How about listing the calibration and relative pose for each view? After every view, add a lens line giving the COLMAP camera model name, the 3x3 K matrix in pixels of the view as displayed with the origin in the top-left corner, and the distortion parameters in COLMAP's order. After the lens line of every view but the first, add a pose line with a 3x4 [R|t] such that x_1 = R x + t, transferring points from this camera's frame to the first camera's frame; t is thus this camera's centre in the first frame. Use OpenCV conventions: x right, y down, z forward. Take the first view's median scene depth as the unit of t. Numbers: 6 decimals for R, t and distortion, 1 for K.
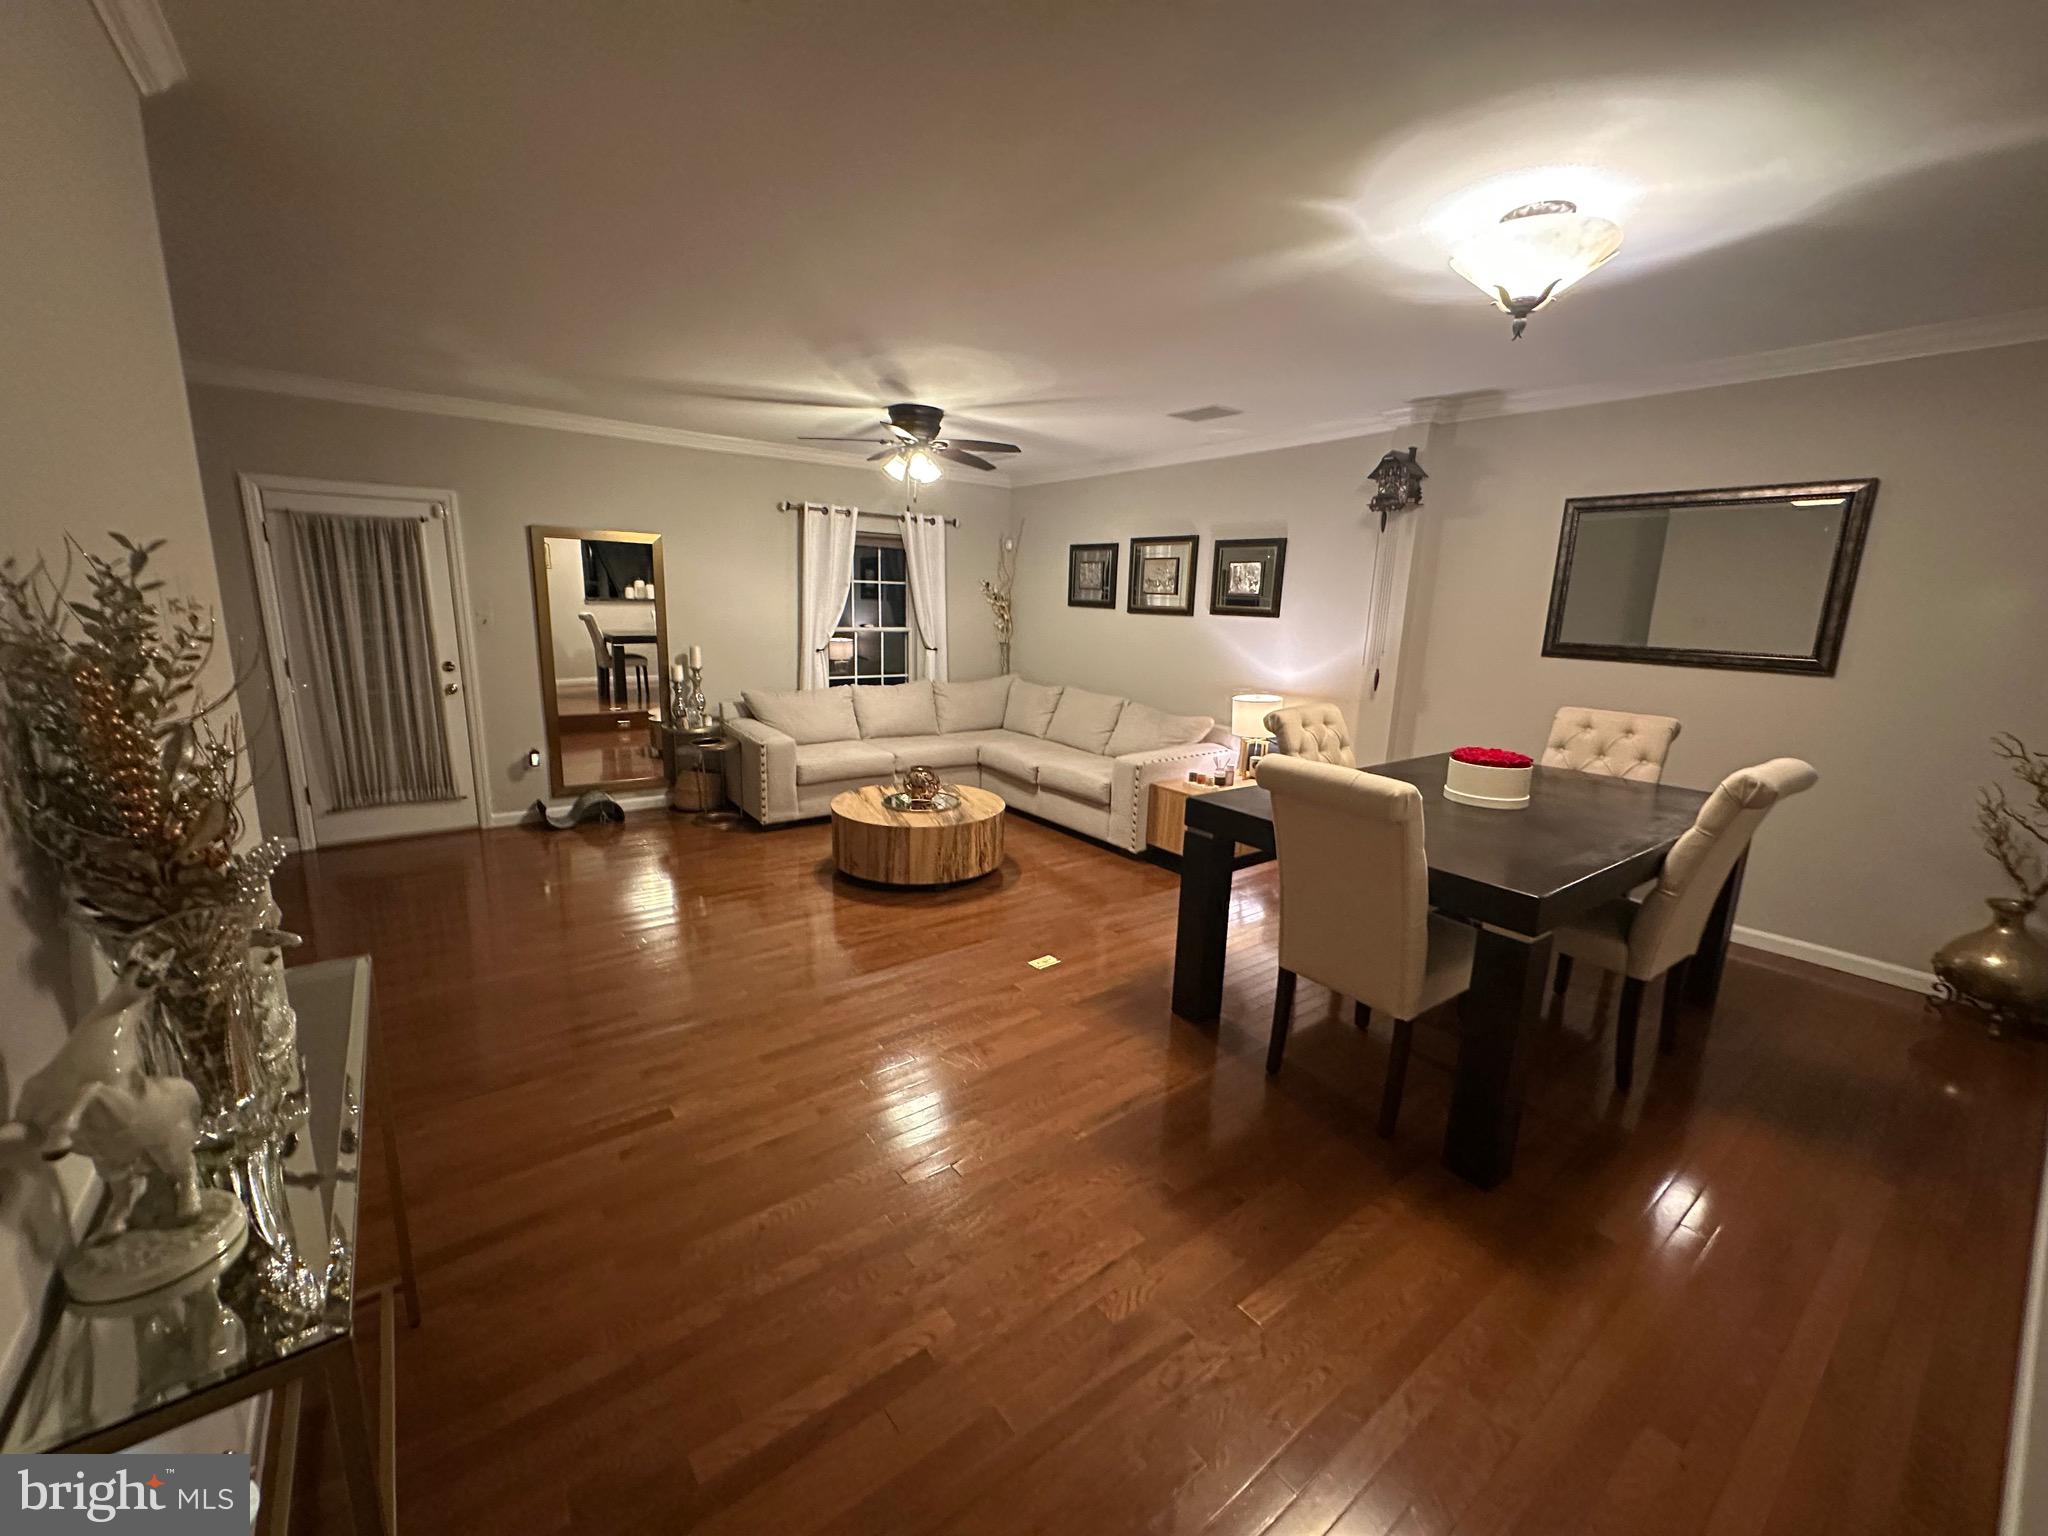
lens RADIAL K [[815.3, 0, 1024.0], [0, 815.3, 768.0], [0, 0, 1]] dist [0.000094, -0.000124]
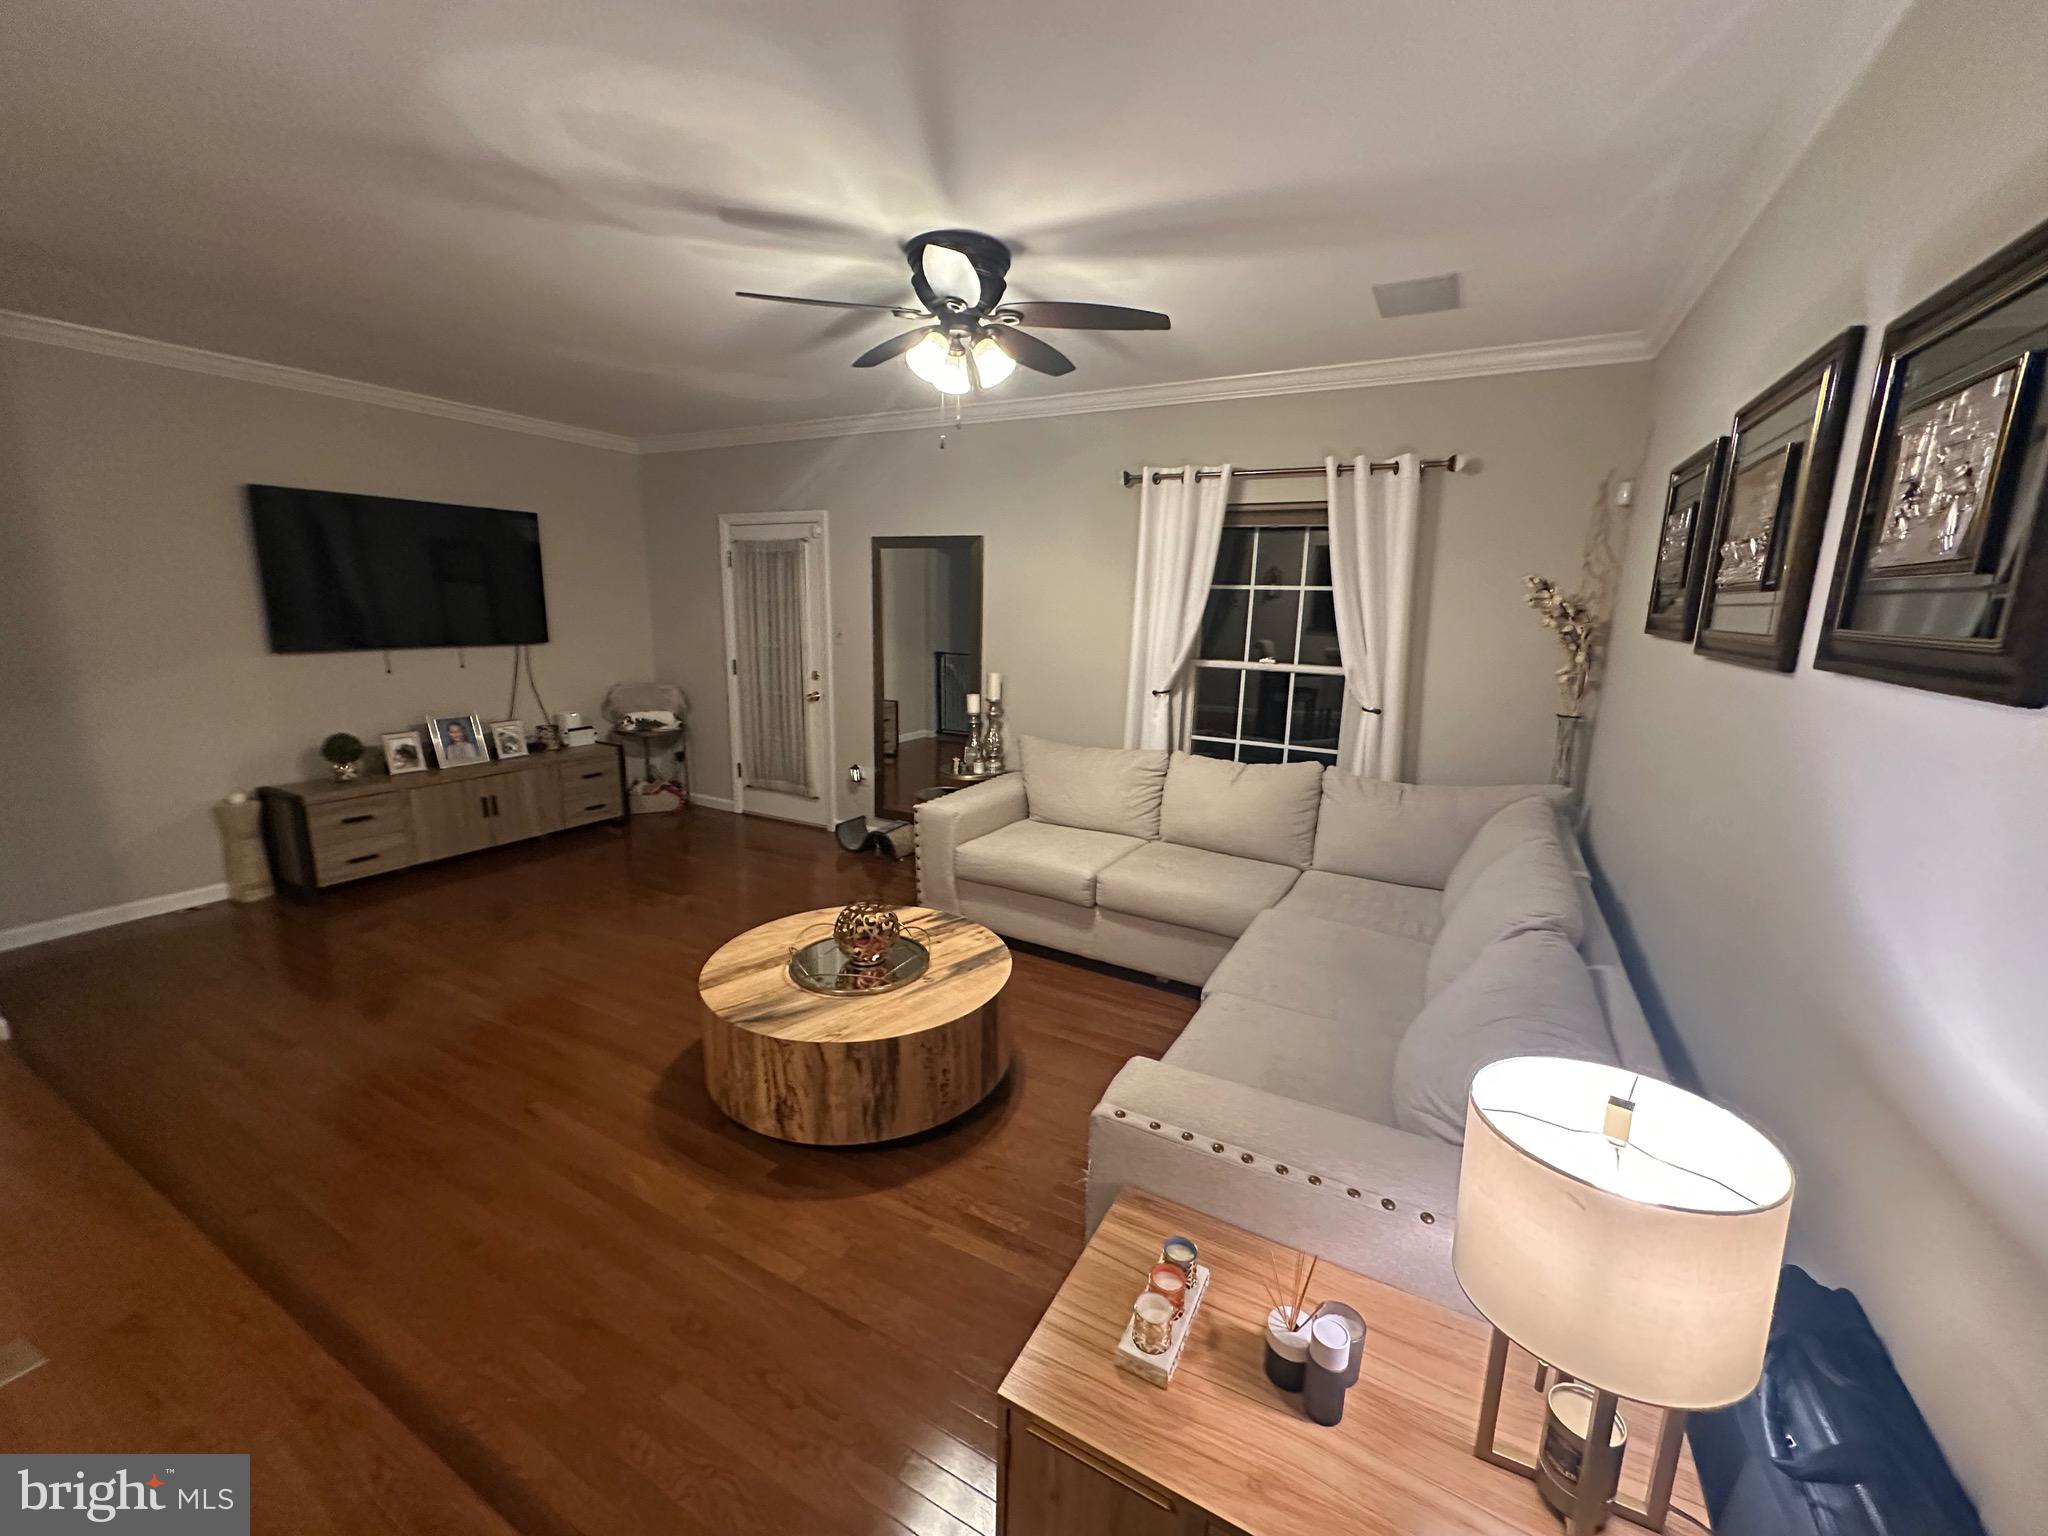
lens RADIAL K [[815.3, 0, 1024.0], [0, 815.3, 768.0], [0, 0, 1]] dist [0.000094, -0.000124]
pose [[0.411858, 0.164624, -0.896254, 0.384923], [-0.196767, 0.976409, 0.088926, -0.153999], [0.889750, 0.139728, 0.434534, 0.789935]]
